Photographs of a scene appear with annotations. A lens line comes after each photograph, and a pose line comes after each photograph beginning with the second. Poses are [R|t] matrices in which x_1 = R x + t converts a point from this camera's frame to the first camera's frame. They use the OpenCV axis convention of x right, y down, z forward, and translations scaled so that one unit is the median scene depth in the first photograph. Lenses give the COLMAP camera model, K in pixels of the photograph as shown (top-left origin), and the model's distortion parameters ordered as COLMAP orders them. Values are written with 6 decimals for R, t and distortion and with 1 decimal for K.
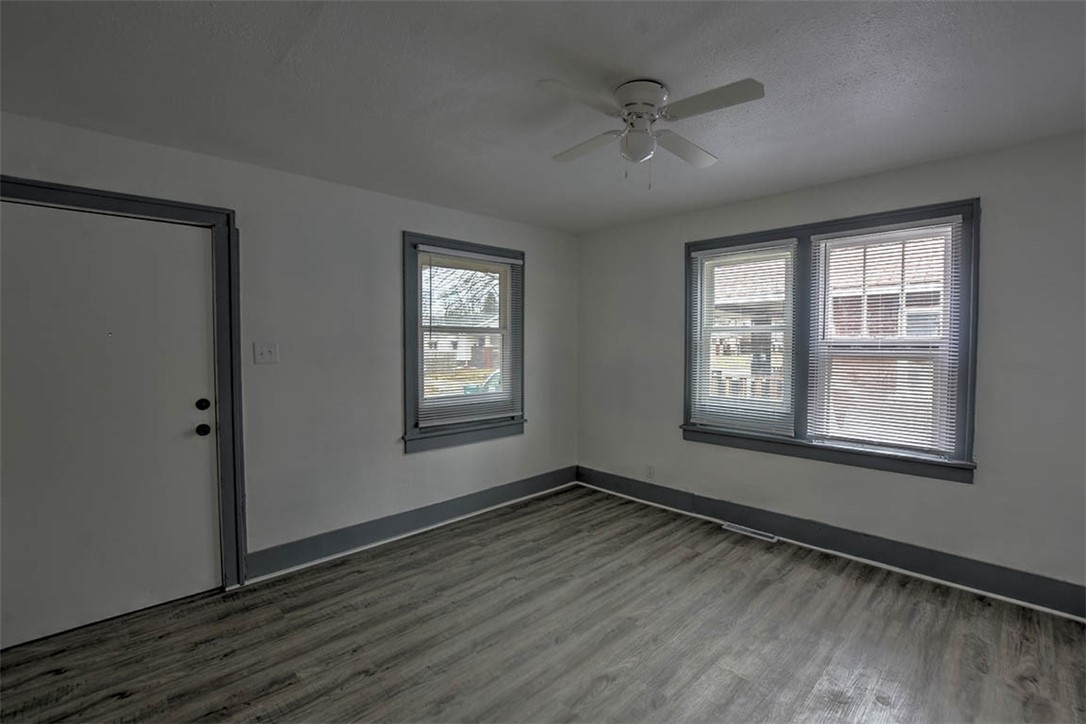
lens RADIAL K [[474.1, 0, 546.1], [0, 474.1, 359.0], [0, 0, 1]] dist [-0.024317, 0.000148]
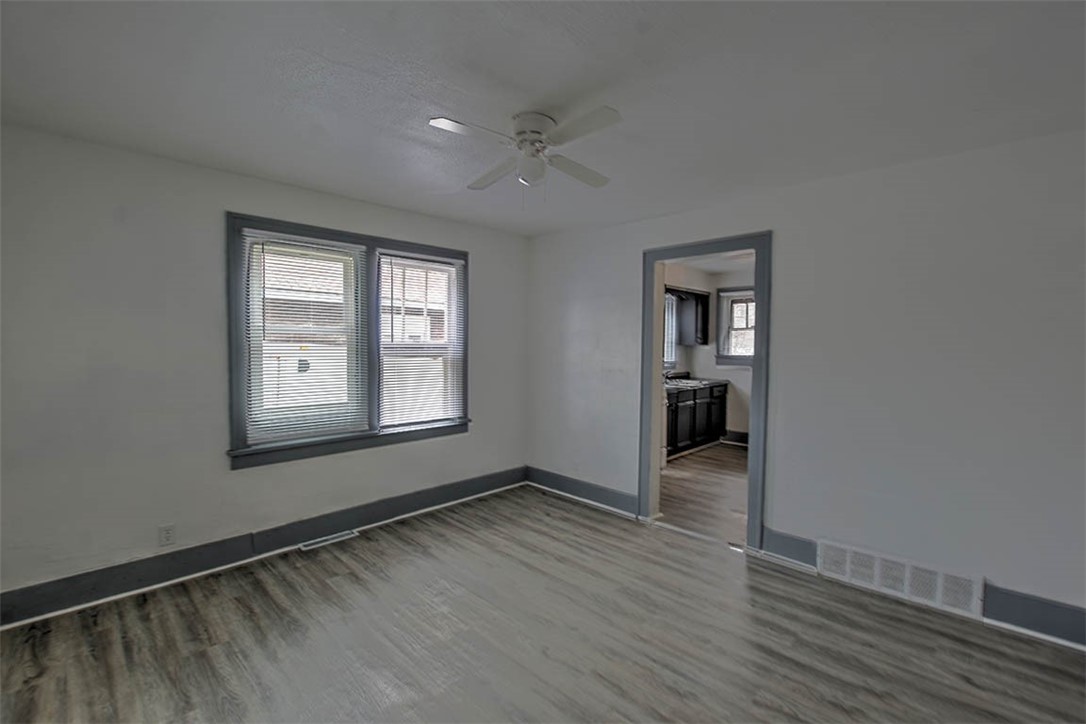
lens RADIAL K [[474.1, 0, 546.1], [0, 474.1, 359.0], [0, 0, 1]] dist [-0.024317, 0.000148]
pose [[-0.026290, -0.027886, 0.999265, -0.543501], [0.033176, 0.999036, 0.028752, -0.016380], [-0.999104, 0.033908, -0.025340, 0.579434]]
